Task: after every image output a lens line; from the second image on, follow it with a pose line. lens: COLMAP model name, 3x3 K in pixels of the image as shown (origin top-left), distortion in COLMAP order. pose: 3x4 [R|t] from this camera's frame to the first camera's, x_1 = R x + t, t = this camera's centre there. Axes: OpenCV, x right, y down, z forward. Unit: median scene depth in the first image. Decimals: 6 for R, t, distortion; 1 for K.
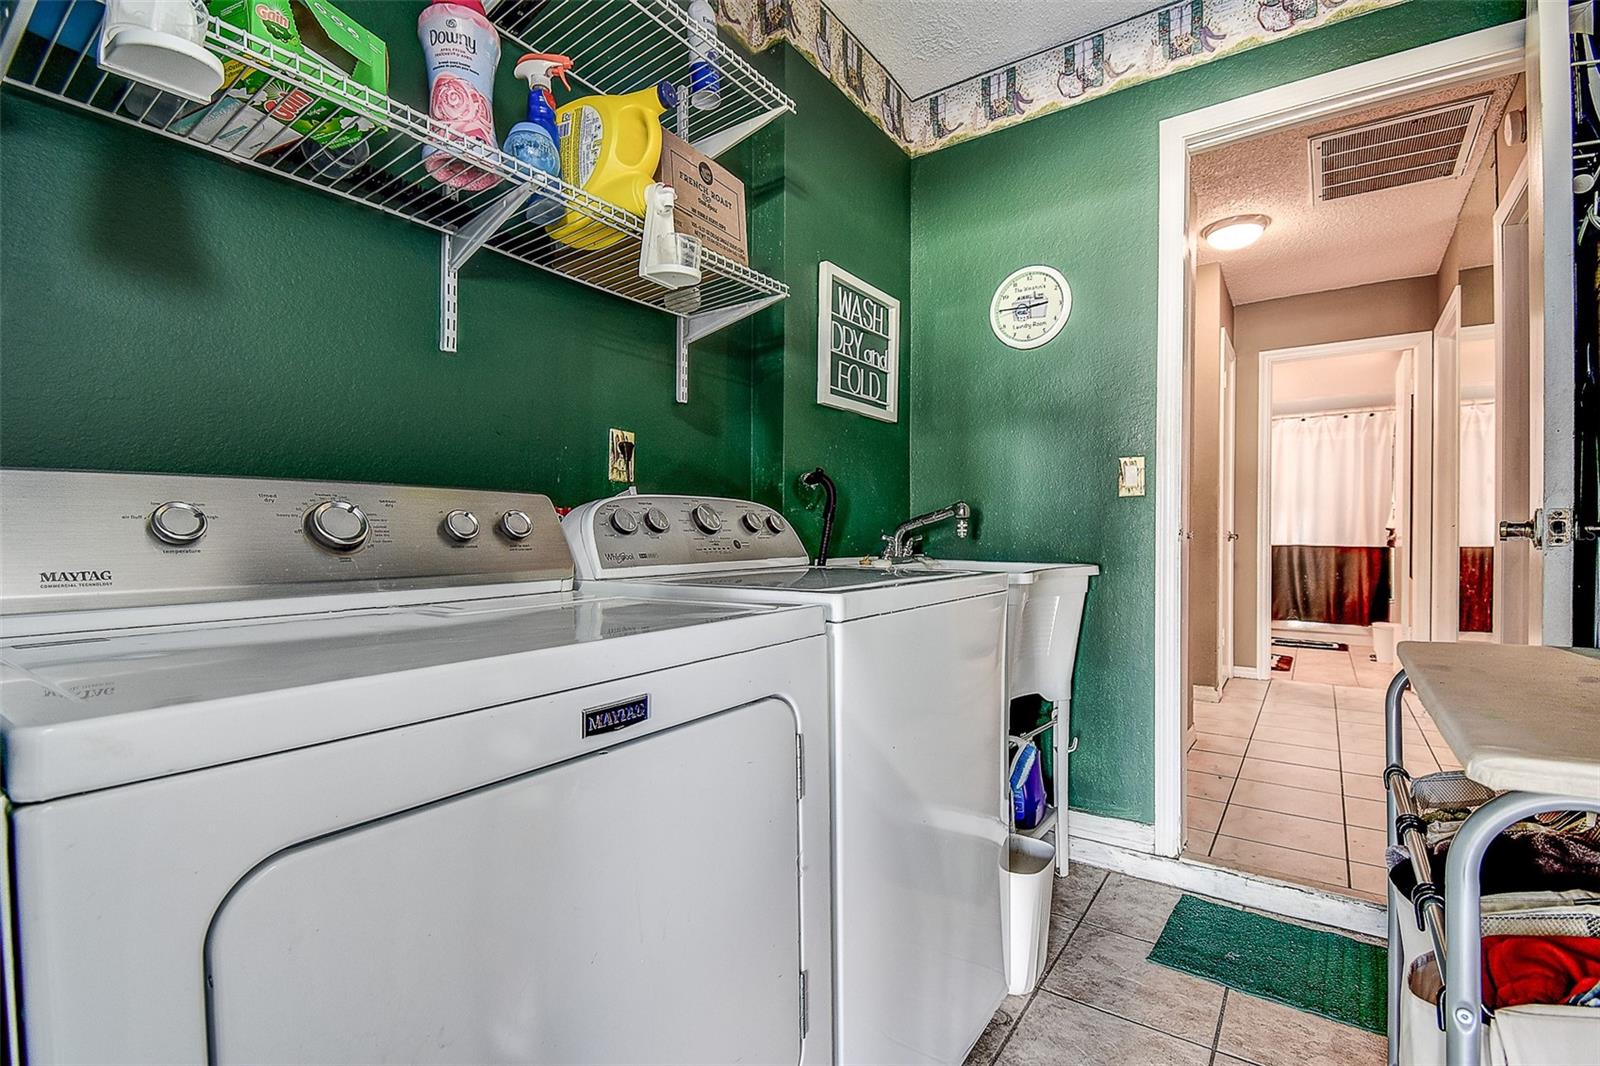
lens RADIAL K [[710.0, 0, 800.9], [0, 710.0, 537.4], [0, 0, 1]] dist [0.005027, -0.000558]
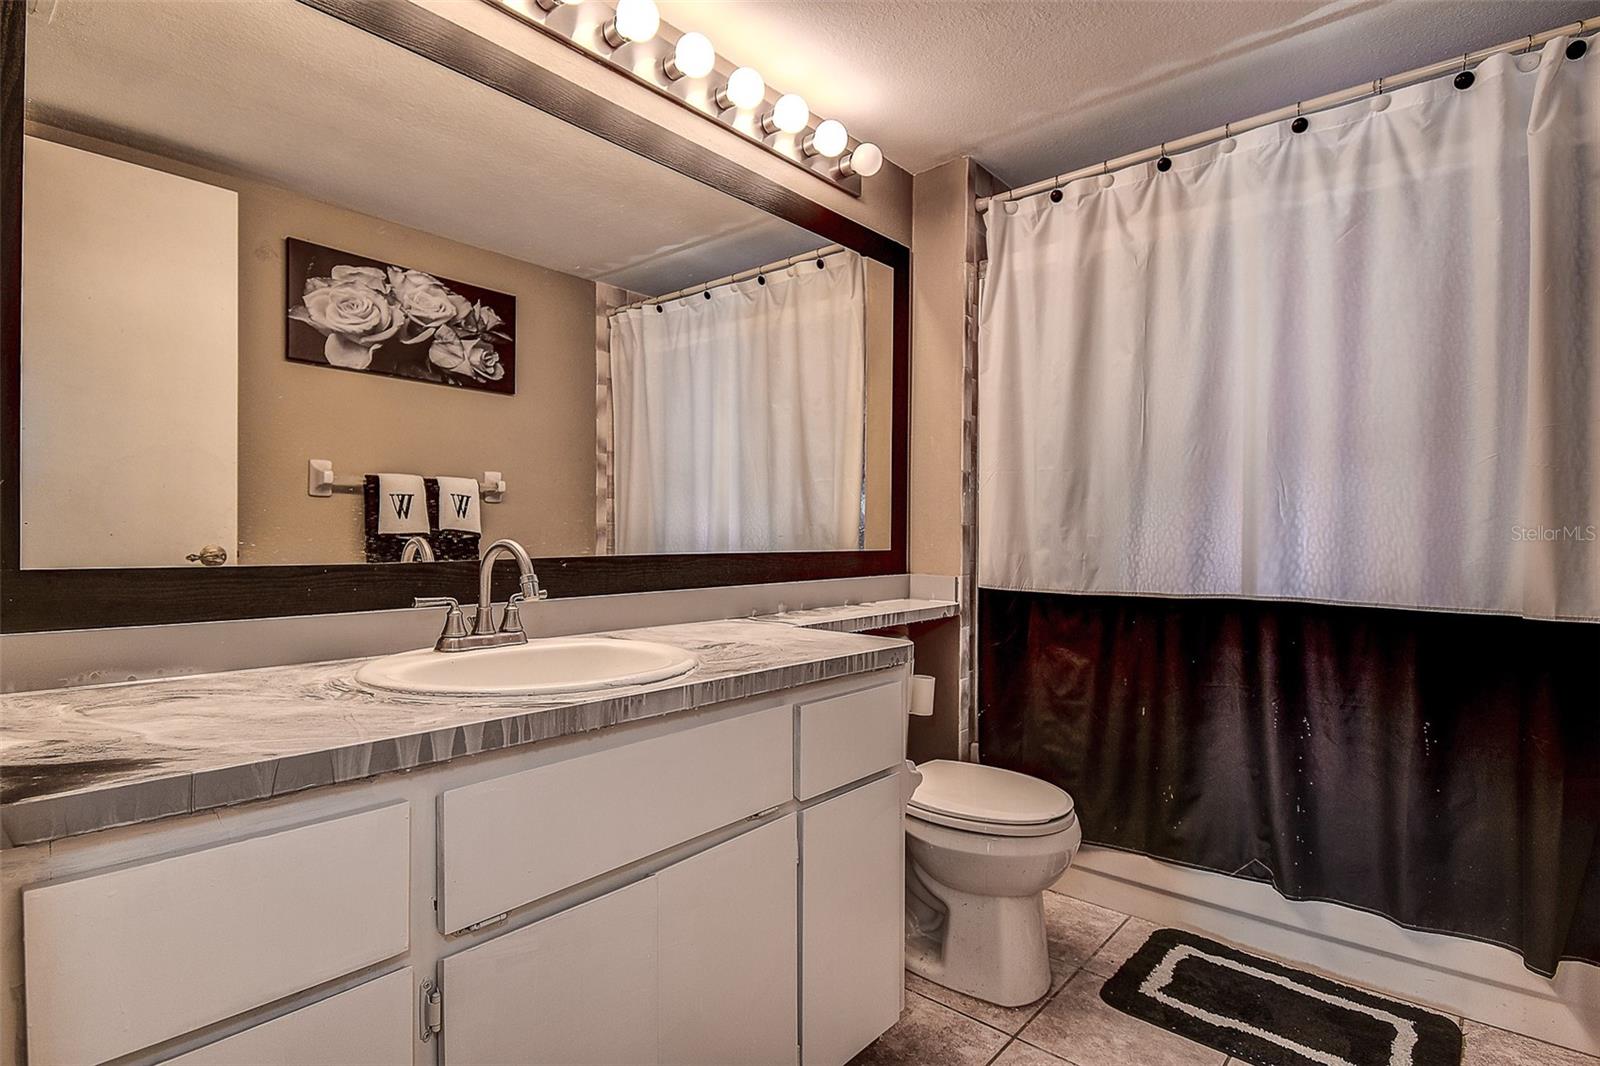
lens RADIAL K [[785.1, 0, 799.7], [0, 785.1, 533.6], [0, 0, 1]] dist [-0.000368, -0.000345]
pose [[0.997585, -0.001340, -0.069436, 0.546794], [0.000653, 0.999951, -0.009919, -0.008603], [0.069446, 0.009849, 0.997537, 0.704788]]
